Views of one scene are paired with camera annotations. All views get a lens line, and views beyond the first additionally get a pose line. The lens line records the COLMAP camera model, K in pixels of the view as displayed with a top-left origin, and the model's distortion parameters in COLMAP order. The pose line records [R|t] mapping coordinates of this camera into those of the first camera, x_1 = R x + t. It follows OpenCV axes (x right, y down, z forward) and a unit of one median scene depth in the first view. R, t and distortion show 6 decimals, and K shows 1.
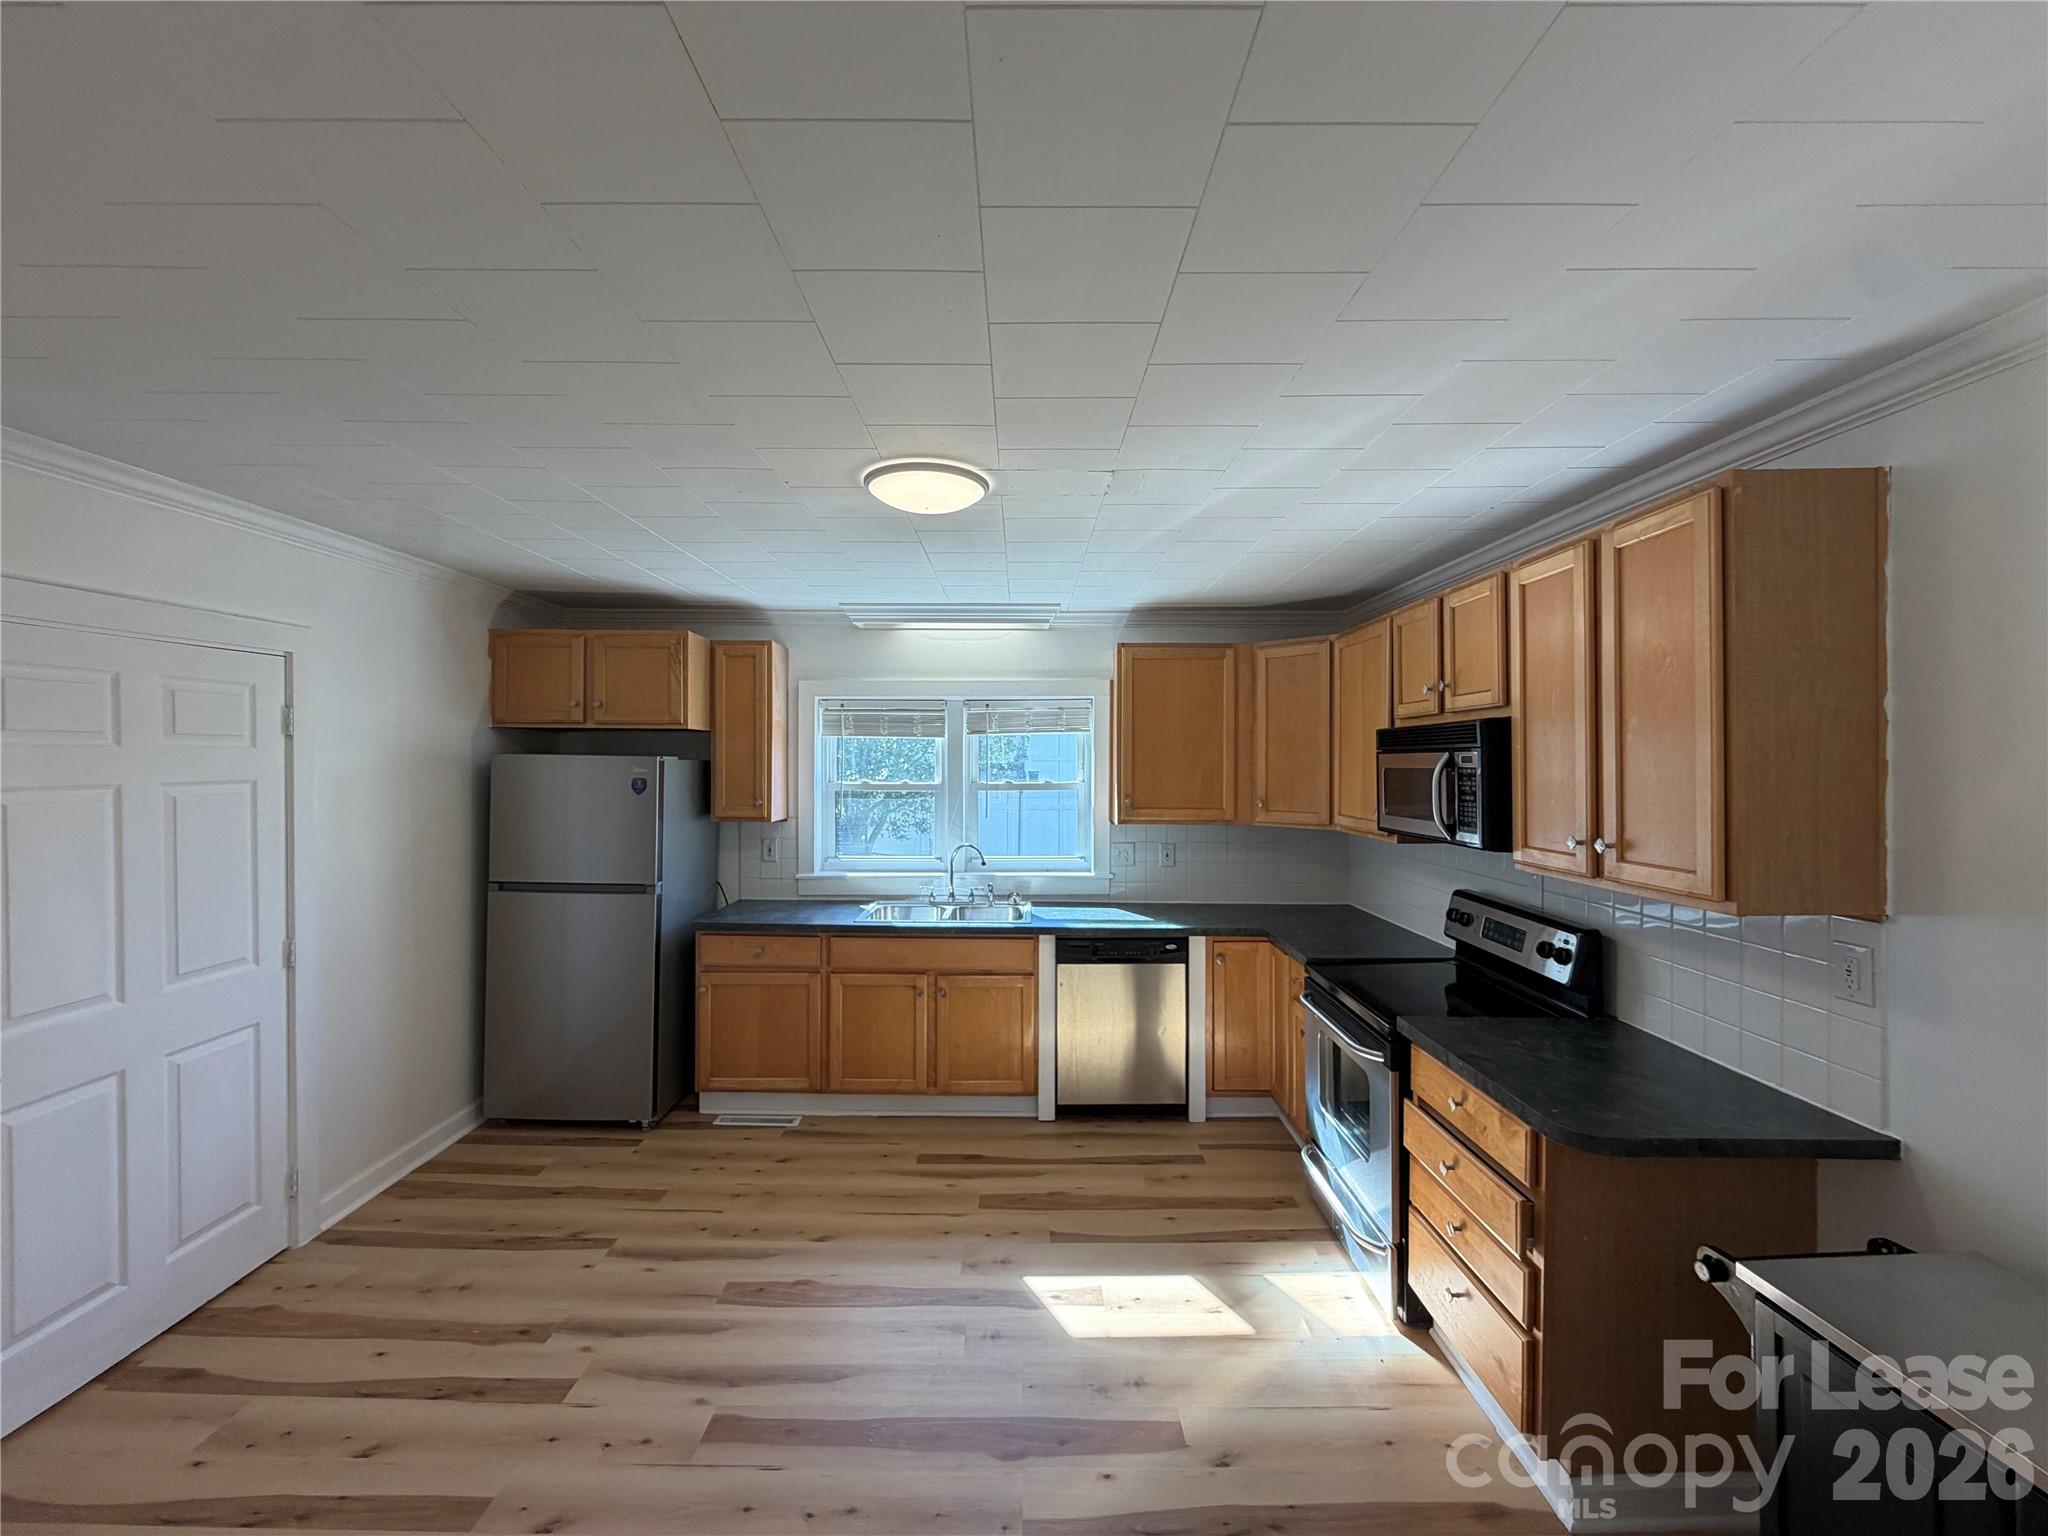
lens RADIAL K [[820.4, 0, 1022.0], [0, 820.4, 769.0], [0, 0, 1]] dist [-0.002028, -0.000254]
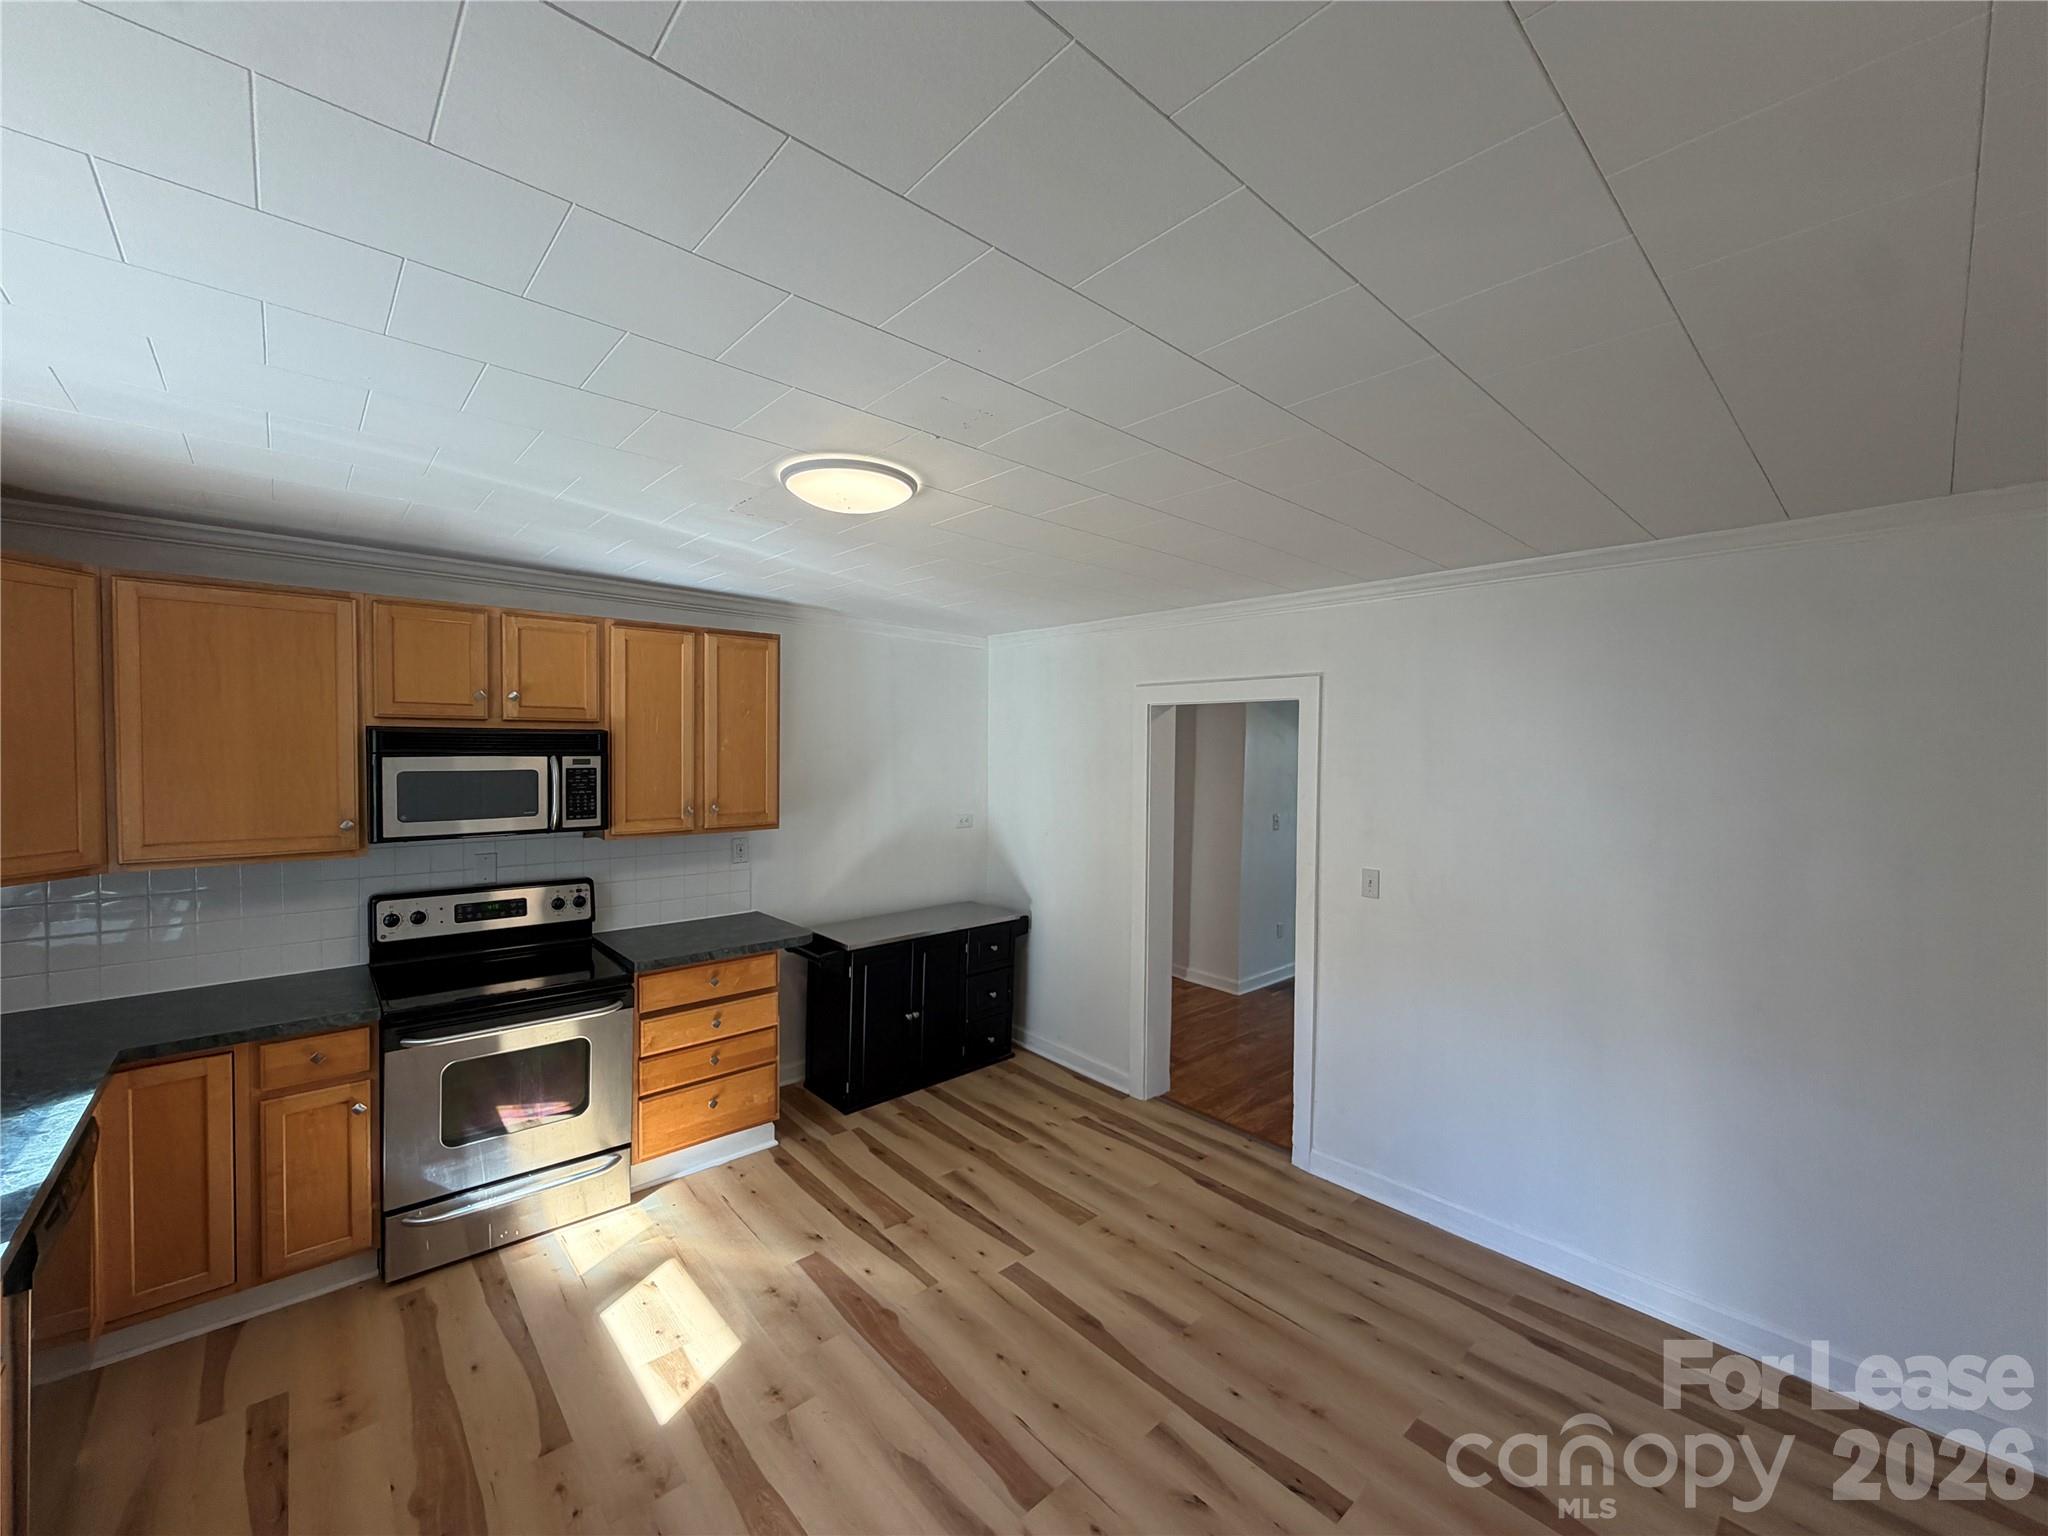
lens RADIAL K [[820.4, 0, 1022.0], [0, 820.4, 769.0], [0, 0, 1]] dist [-0.002028, -0.000254]
pose [[-0.673708, -0.032741, 0.738272, -0.839654], [-0.009351, 0.999316, 0.035785, -0.053476], [-0.738939, 0.017205, -0.673553, 1.326146]]
